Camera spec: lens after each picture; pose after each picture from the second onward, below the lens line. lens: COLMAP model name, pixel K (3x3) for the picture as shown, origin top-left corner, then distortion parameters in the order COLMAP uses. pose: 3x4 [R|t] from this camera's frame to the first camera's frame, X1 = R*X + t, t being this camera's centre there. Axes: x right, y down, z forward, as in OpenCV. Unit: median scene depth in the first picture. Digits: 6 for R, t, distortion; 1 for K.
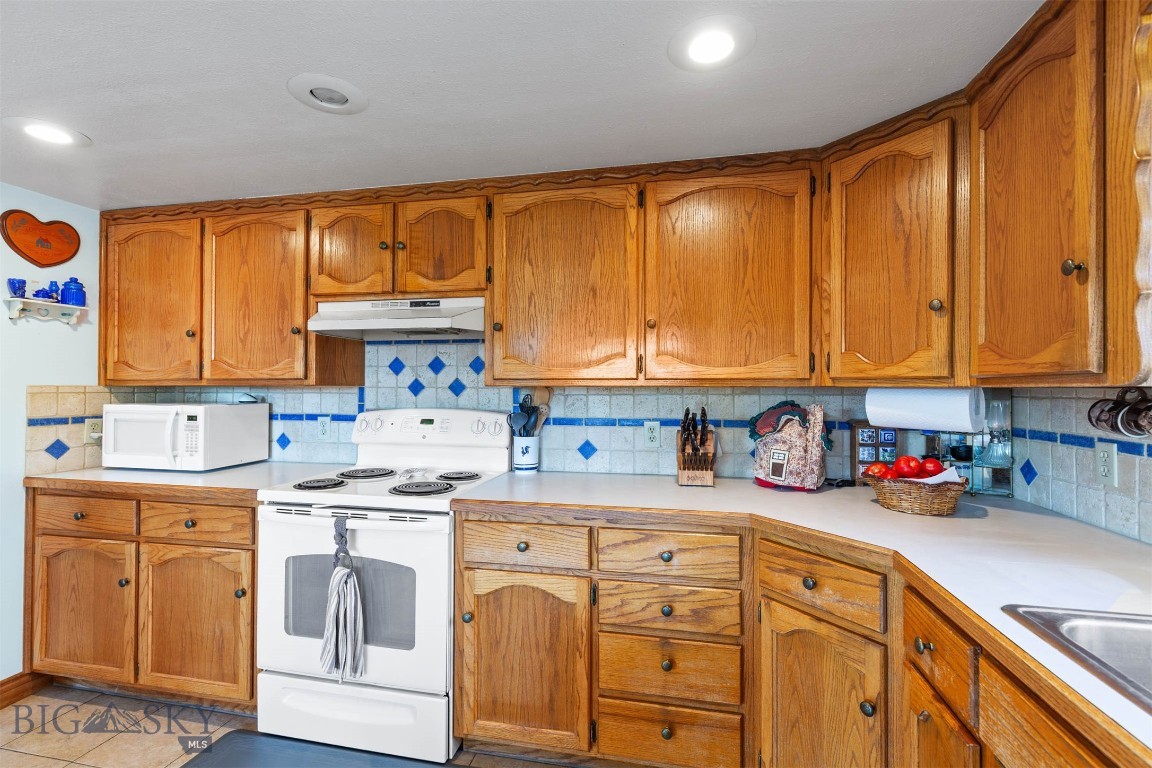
lens RADIAL K [[513.3, 0, 576.4], [0, 513.3, 381.9], [0, 0, 1]] dist [0.003234, 0.000112]
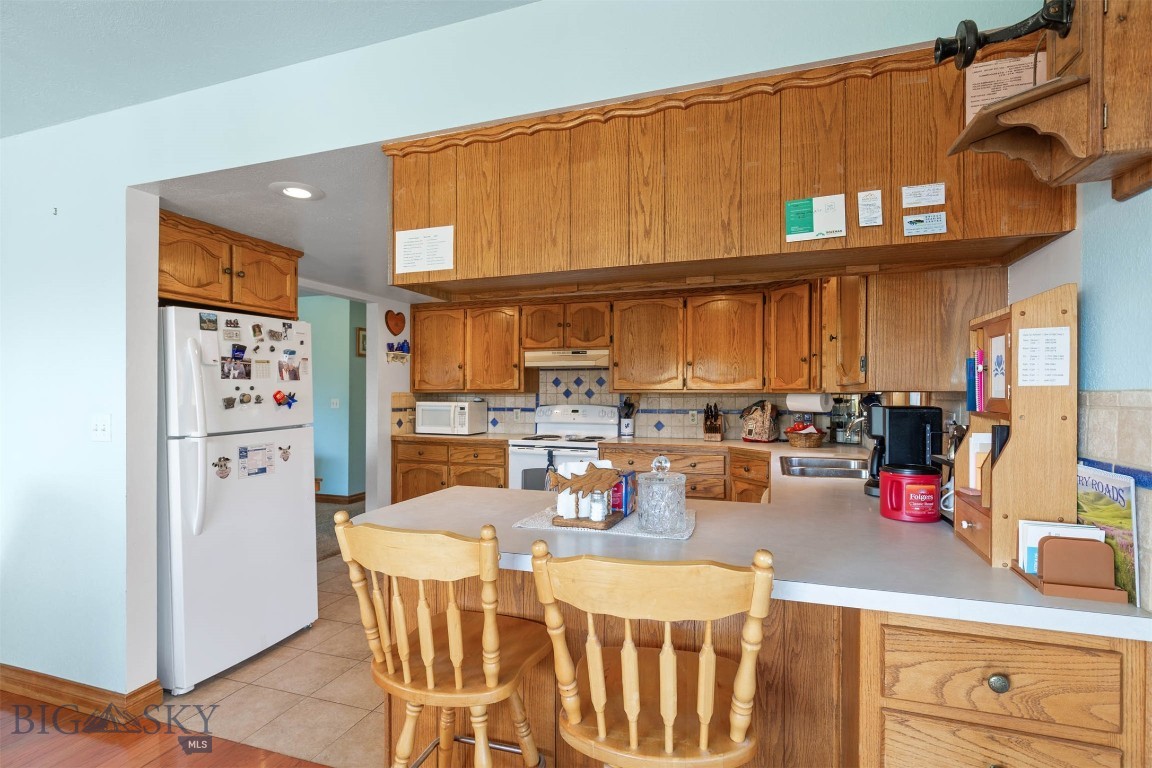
lens RADIAL K [[559.3, 0, 576.1], [0, 559.3, 390.4], [0, 0, 1]] dist [-0.004084, 0.000183]
pose [[0.991978, -0.000355, -0.126408, -0.024988], [0.000649, 0.999997, 0.002283, -0.006426], [0.126407, -0.002347, 0.991976, -1.231760]]
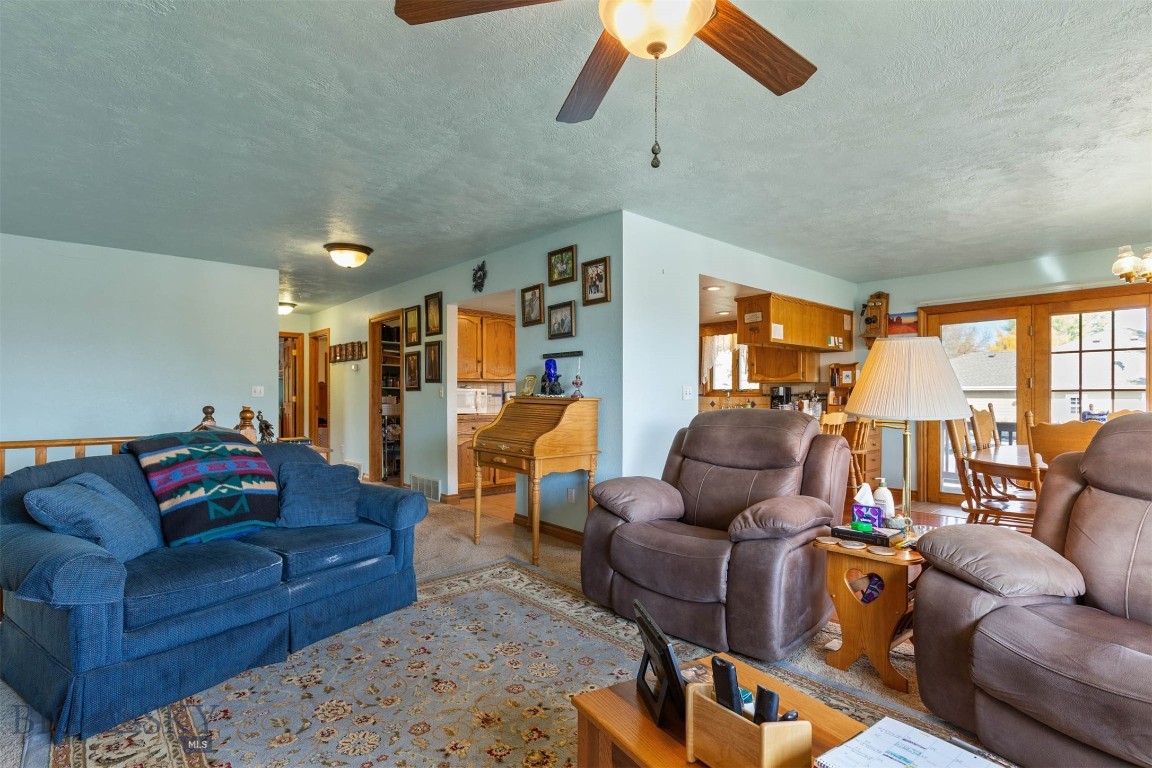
lens RADIAL K [[568.9, 0, 569.2], [0, 568.9, 397.1], [0, 0, 1]] dist [0.001102, 0.000062]
pose [[0.591147, -0.002558, 0.806560, -3.092210], [-0.005555, 0.999958, 0.007243, 0.066973], [-0.806545, -0.008763, 0.591108, -1.177673]]
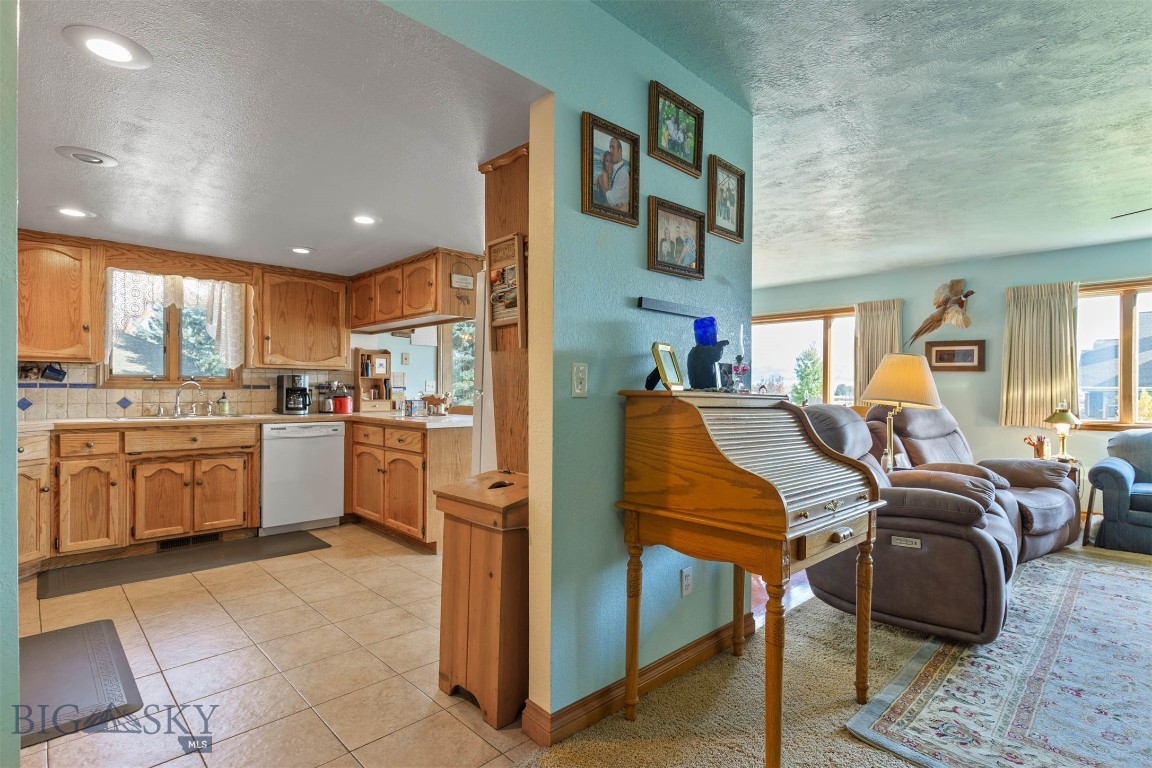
lens RADIAL K [[559.3, 0, 576.1], [0, 559.3, 390.4], [0, 0, 1]] dist [-0.004084, 0.000183]
pose [[-0.835902, -0.007297, 0.548830, -1.798798], [-0.012140, 0.999913, -0.005196, 0.084046], [-0.548745, -0.011005, -0.835918, 1.095534]]
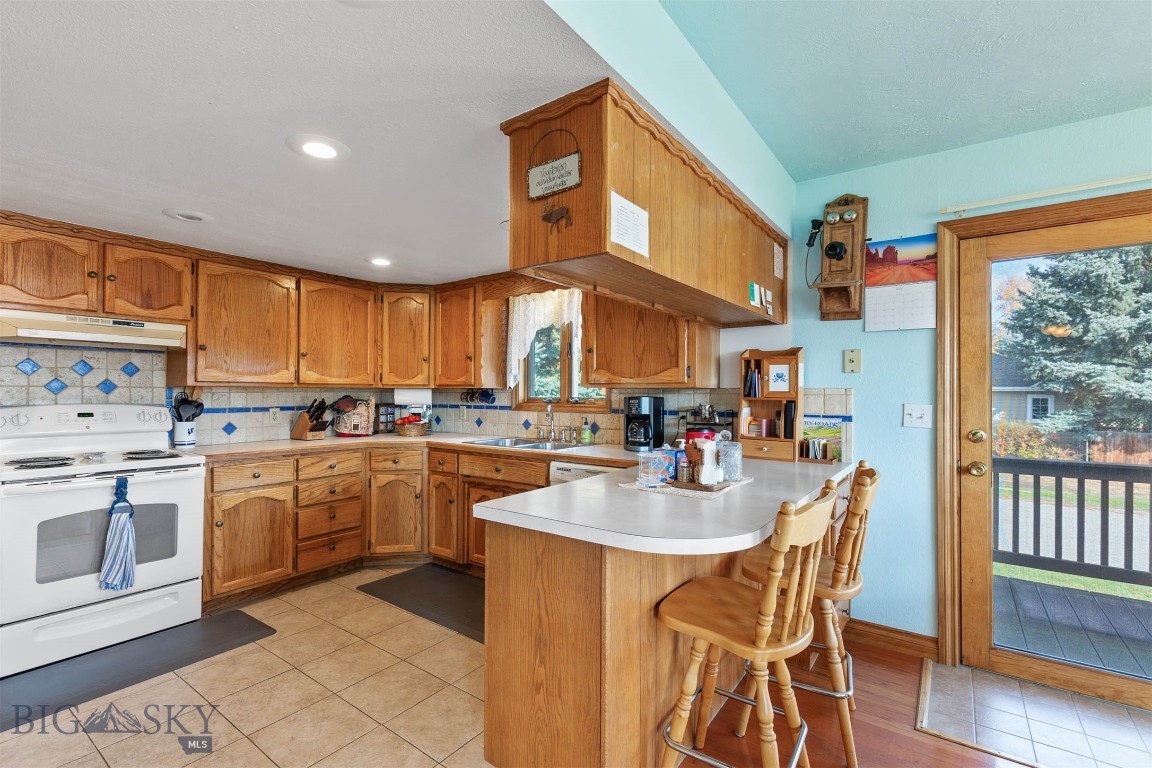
lens RADIAL K [[516.8, 0, 574.6], [0, 516.8, 388.4], [0, 0, 1]] dist [0.004426, -0.000786]
pose [[0.405576, 0.007018, 0.914034, -1.069683], [-0.011544, 0.999930, -0.002555, 0.006100], [-0.913988, -0.009515, 0.405629, -0.614460]]
